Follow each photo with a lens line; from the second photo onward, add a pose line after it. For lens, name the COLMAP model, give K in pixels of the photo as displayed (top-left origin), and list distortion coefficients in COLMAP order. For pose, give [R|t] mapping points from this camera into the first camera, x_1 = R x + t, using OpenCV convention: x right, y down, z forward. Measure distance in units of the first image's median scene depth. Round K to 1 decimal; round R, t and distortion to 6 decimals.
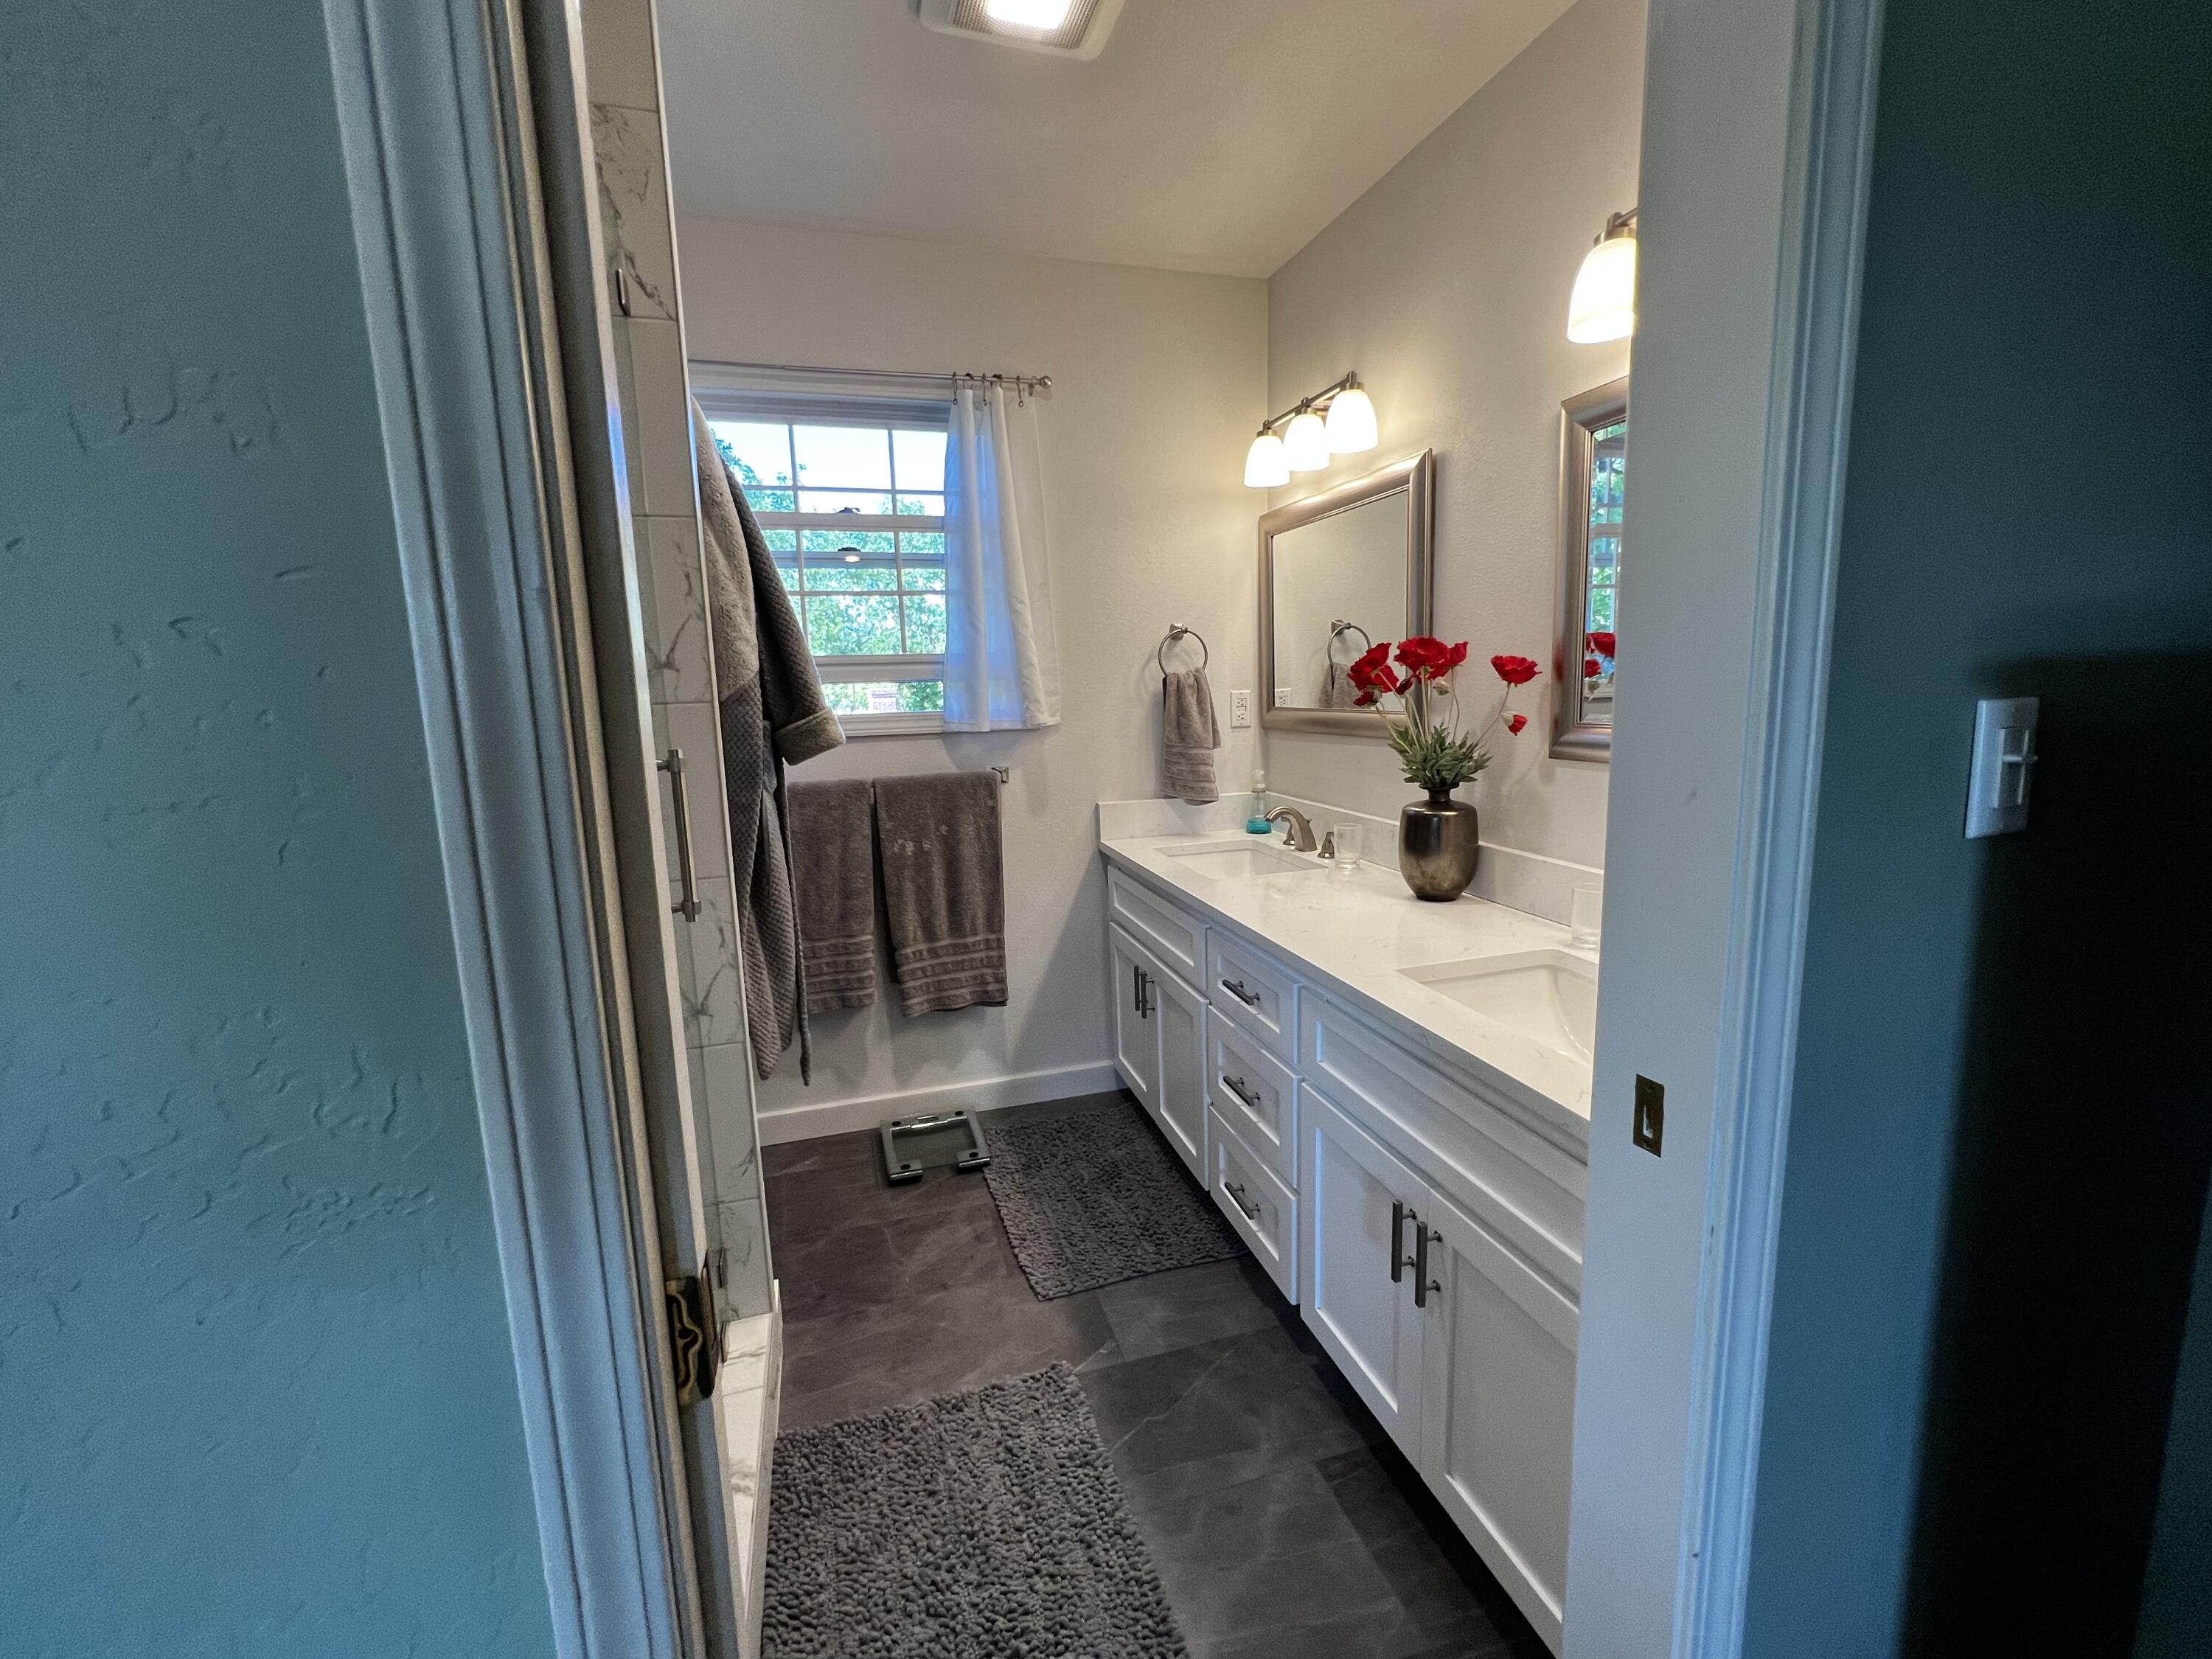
lens RADIAL K [[898.7, 0, 1104.6], [0, 898.7, 823.0], [0, 0, 1]] dist [-0.003485, 0.001142]
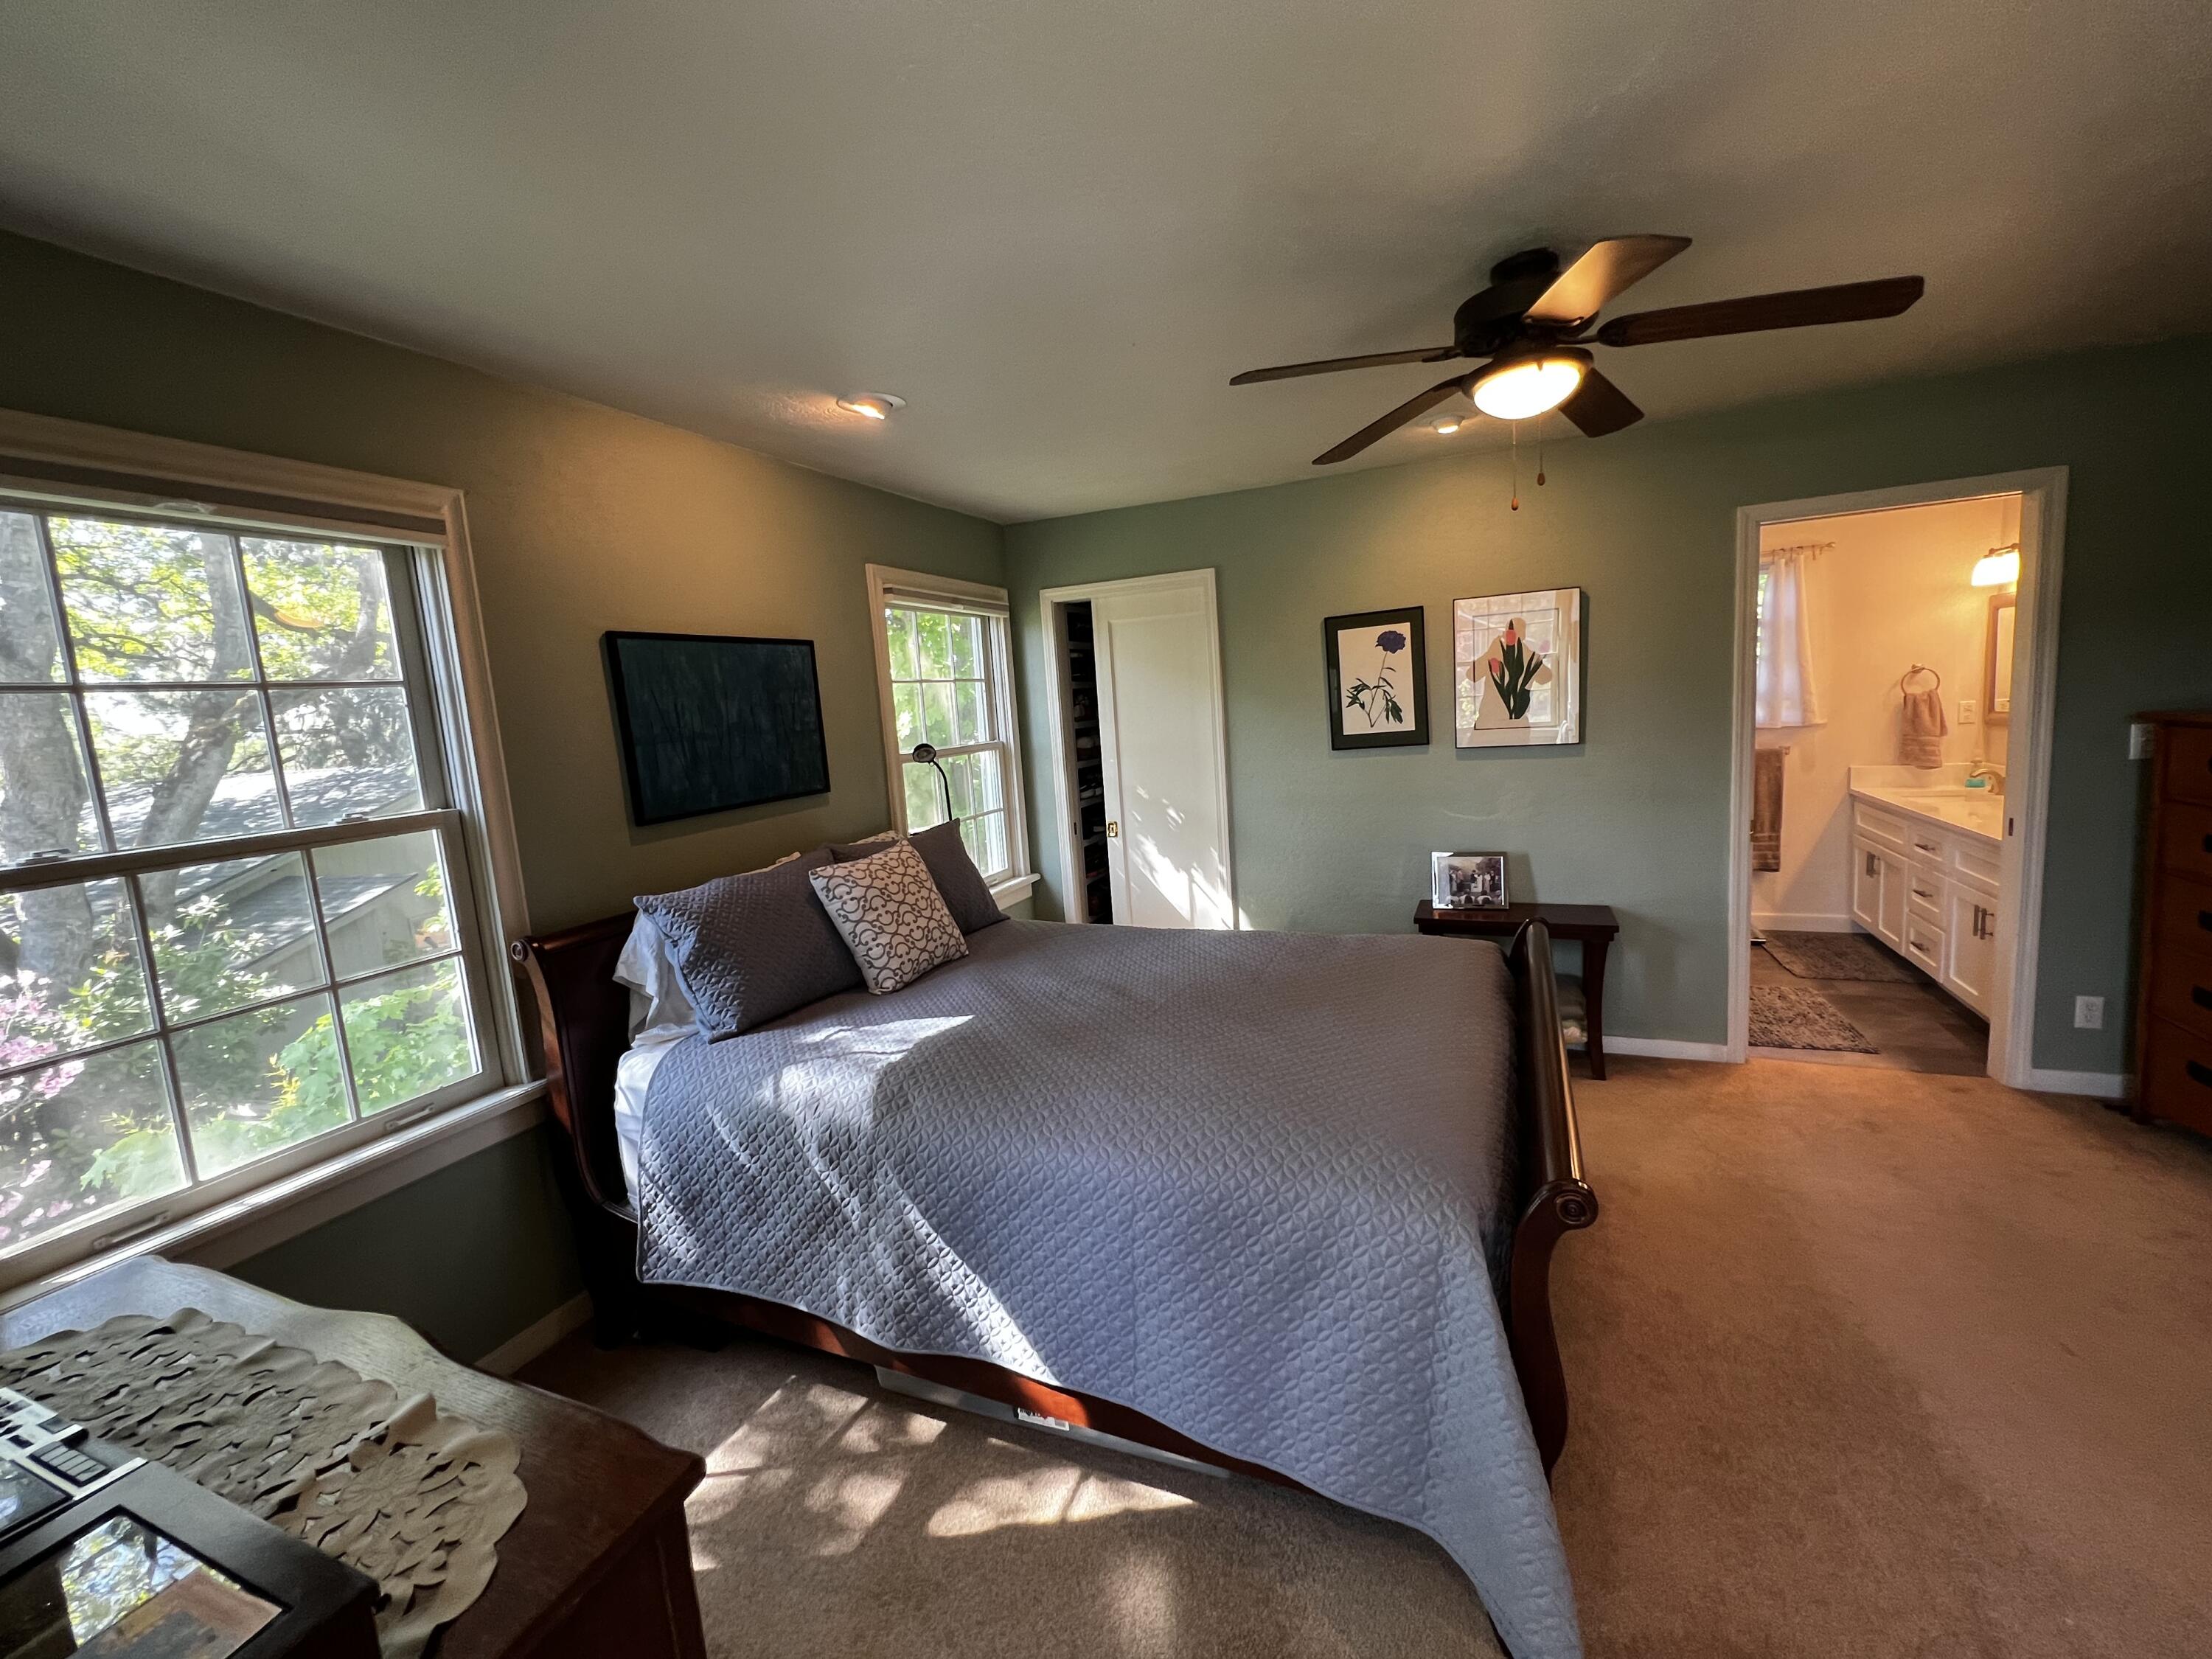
lens RADIAL K [[898.7, 0, 1105.1], [0, 898.7, 820.5], [0, 0, 1]] dist [-0.003485, 0.001142]
pose [[0.755432, 0.061553, -0.652330, 0.045411], [-0.053723, 0.998044, 0.031960, 0.112260], [0.653021, 0.010902, 0.757261, -1.376923]]
